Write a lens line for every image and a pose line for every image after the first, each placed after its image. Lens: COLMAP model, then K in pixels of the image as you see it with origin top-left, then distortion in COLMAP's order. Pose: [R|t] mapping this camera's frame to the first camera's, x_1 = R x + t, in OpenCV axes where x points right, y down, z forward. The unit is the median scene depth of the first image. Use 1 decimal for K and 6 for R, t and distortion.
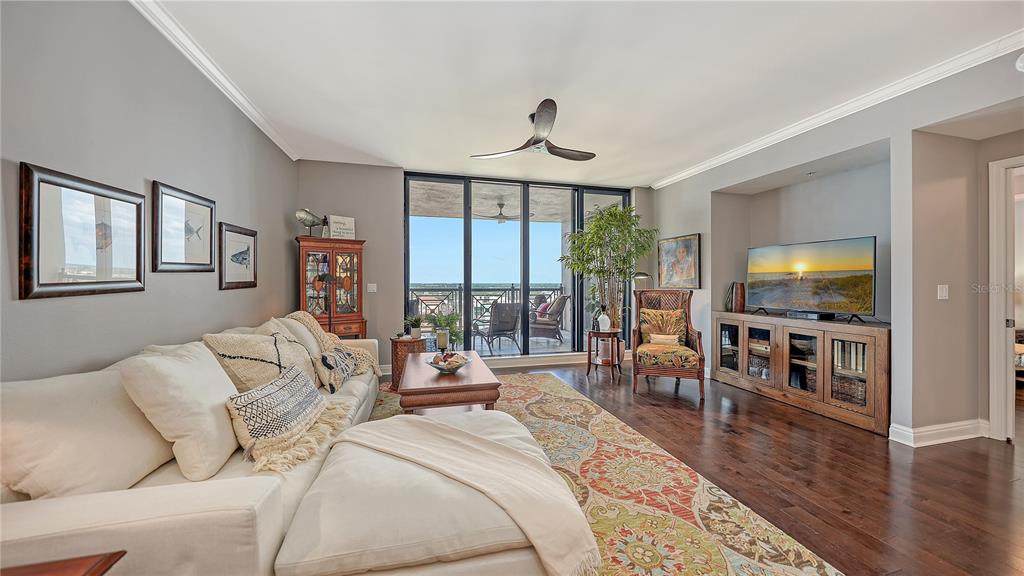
lens RADIAL K [[357.1, 0, 516.4], [0, 357.1, 284.2], [0, 0, 1]] dist [-0.002562, 0.000429]
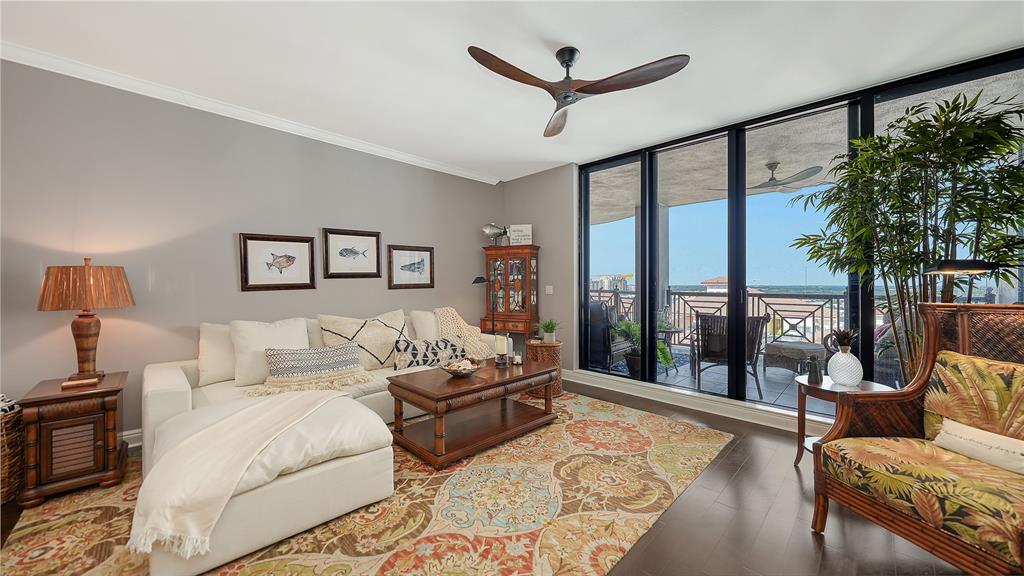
lens RADIAL K [[372.8, 0, 505.8], [0, 372.8, 282.1], [0, 0, 1]] dist [-0.001817, -0.000552]
pose [[0.488710, -0.005470, -0.872429, 0.511690], [-0.004980, 0.999947, -0.009059, -0.001432], [0.872432, 0.008772, 0.488657, 0.409115]]
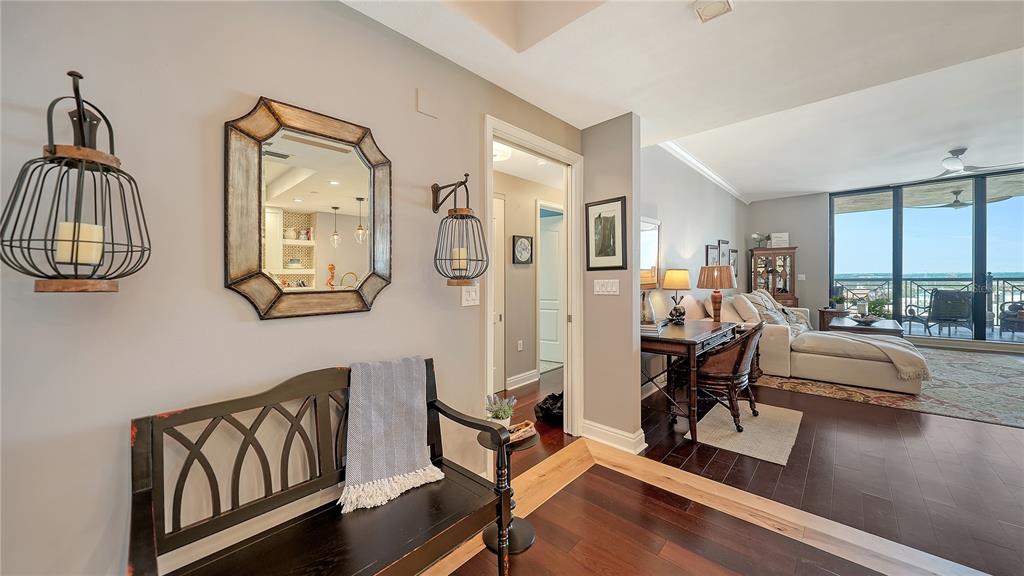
lens RADIAL K [[357.1, 0, 505.0], [0, 357.1, 279.6], [0, 0, 1]] dist [-0.002562, 0.000429]
pose [[0.507125, 0.000170, -0.861872, 0.278401], [0.008076, 0.999955, 0.004948, 0.002536], [0.861834, -0.009470, 0.507101, -0.913164]]
